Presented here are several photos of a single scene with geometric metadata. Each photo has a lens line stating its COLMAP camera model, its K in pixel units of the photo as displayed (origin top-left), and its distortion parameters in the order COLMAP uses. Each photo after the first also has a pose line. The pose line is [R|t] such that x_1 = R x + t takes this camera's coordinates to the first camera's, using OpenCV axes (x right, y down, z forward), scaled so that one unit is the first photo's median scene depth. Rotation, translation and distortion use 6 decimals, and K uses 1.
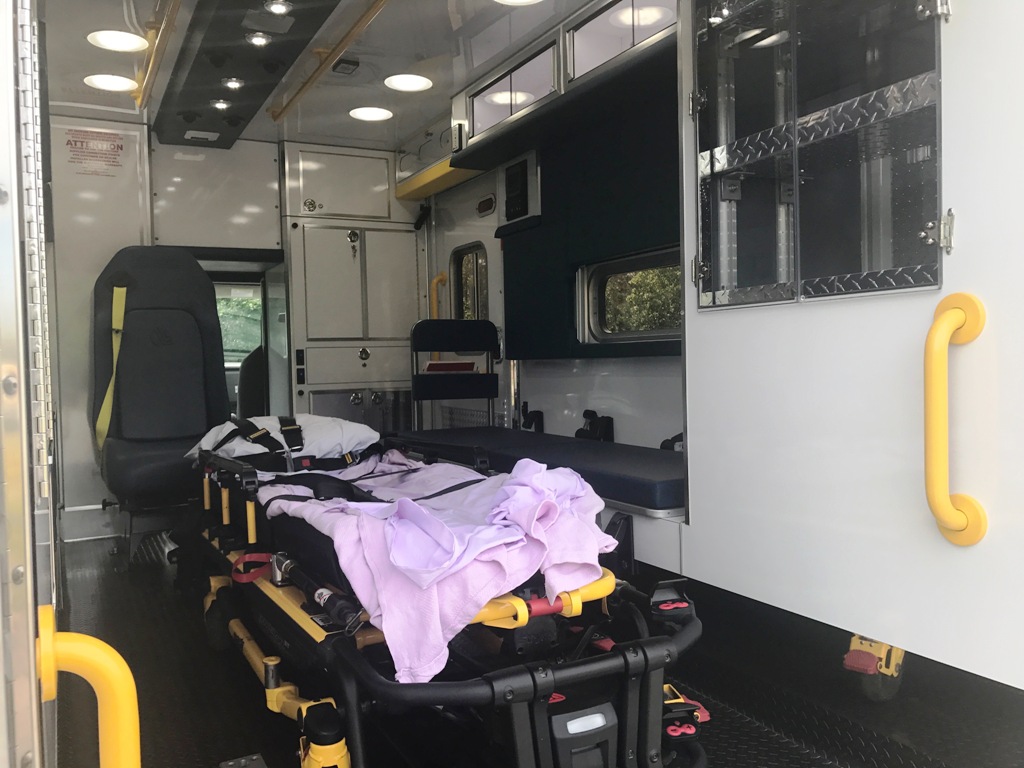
lens RADIAL K [[843.9, 0, 510.1], [0, 843.9, 382.5], [0, 0, 1]] dist [0.052533, -0.081935]
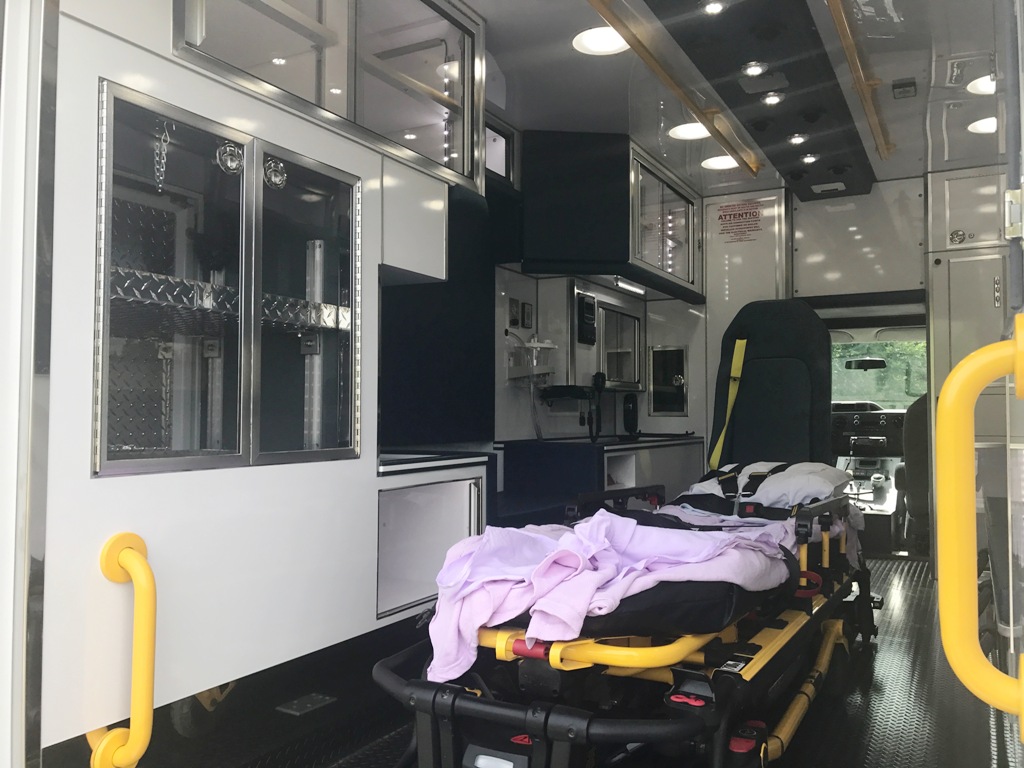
lens RADIAL K [[843.9, 0, 508.3], [0, 843.9, 386.1], [0, 0, 1]] dist [0.052533, -0.081935]
pose [[0.546437, 0.002456, -0.837497, 0.296958], [-0.042693, 0.998777, -0.024927, -0.009267], [0.836412, 0.049376, 0.545873, 0.132872]]
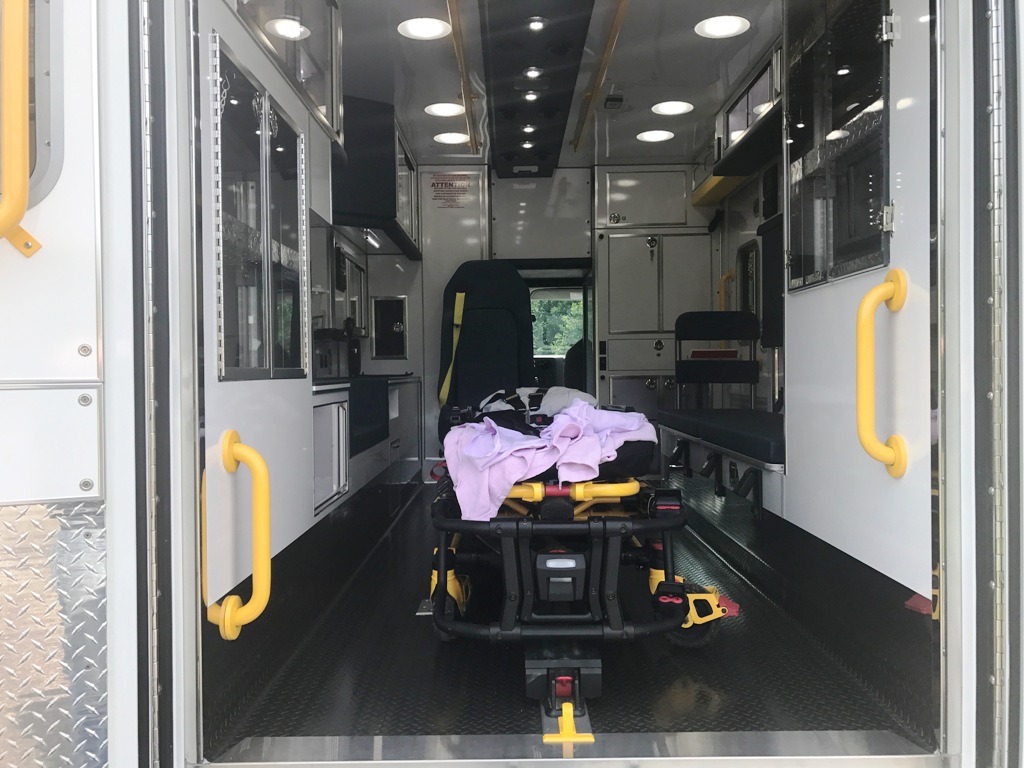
lens RADIAL K [[843.9, 0, 509.5], [0, 843.9, 389.6], [0, 0, 1]] dist [0.052533, -0.081935]
pose [[0.882229, 0.025749, -0.470116, 0.219645], [-0.024689, 0.999660, 0.008421, 0.025437], [0.470172, 0.004177, 0.882565, -0.115844]]
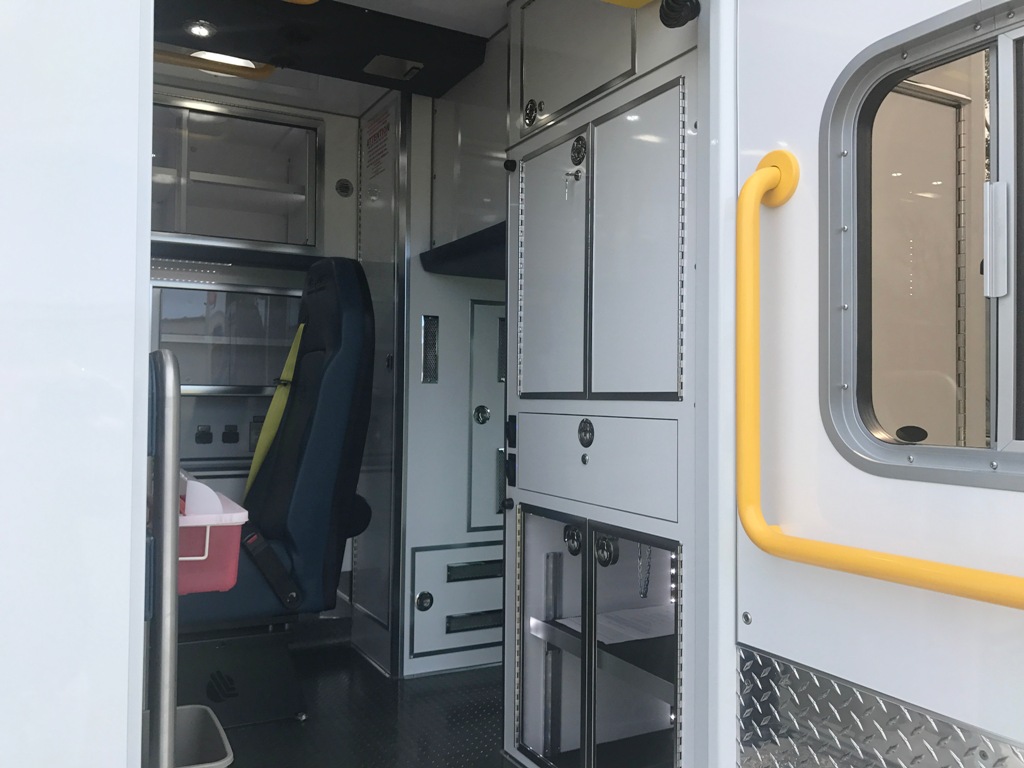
lens RADIAL K [[843.9, 0, 512.3], [0, 843.9, 389.7], [0, 0, 1]] dist [0.052533, -0.081935]
pose [[-0.005129, 0.021278, -0.999760, 0.278052], [-0.040467, 0.998950, 0.021468, -0.072870], [0.999168, 0.040568, -0.004263, 1.140353]]
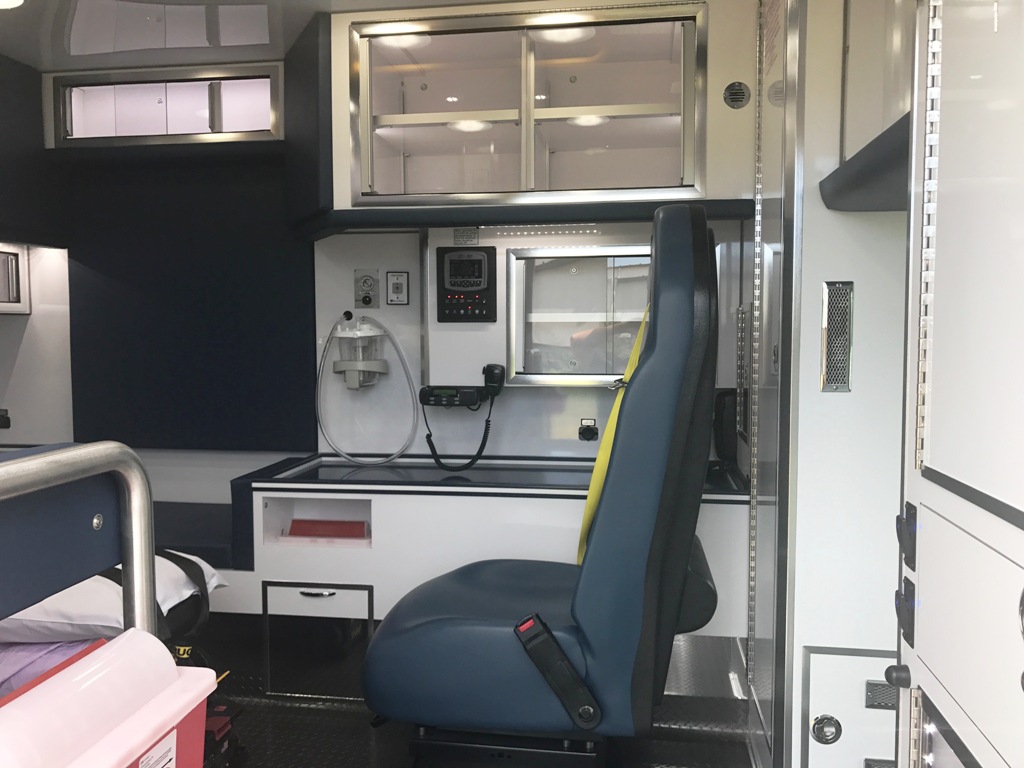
lens RADIAL K [[843.9, 0, 512.2], [0, 843.9, 385.0], [0, 0, 1]] dist [0.052533, -0.081935]
pose [[-0.598433, 0.090898, -0.796000, 0.016056], [0.002381, 0.993740, 0.111689, -0.114403], [0.801170, 0.064943, -0.594903, 1.197401]]
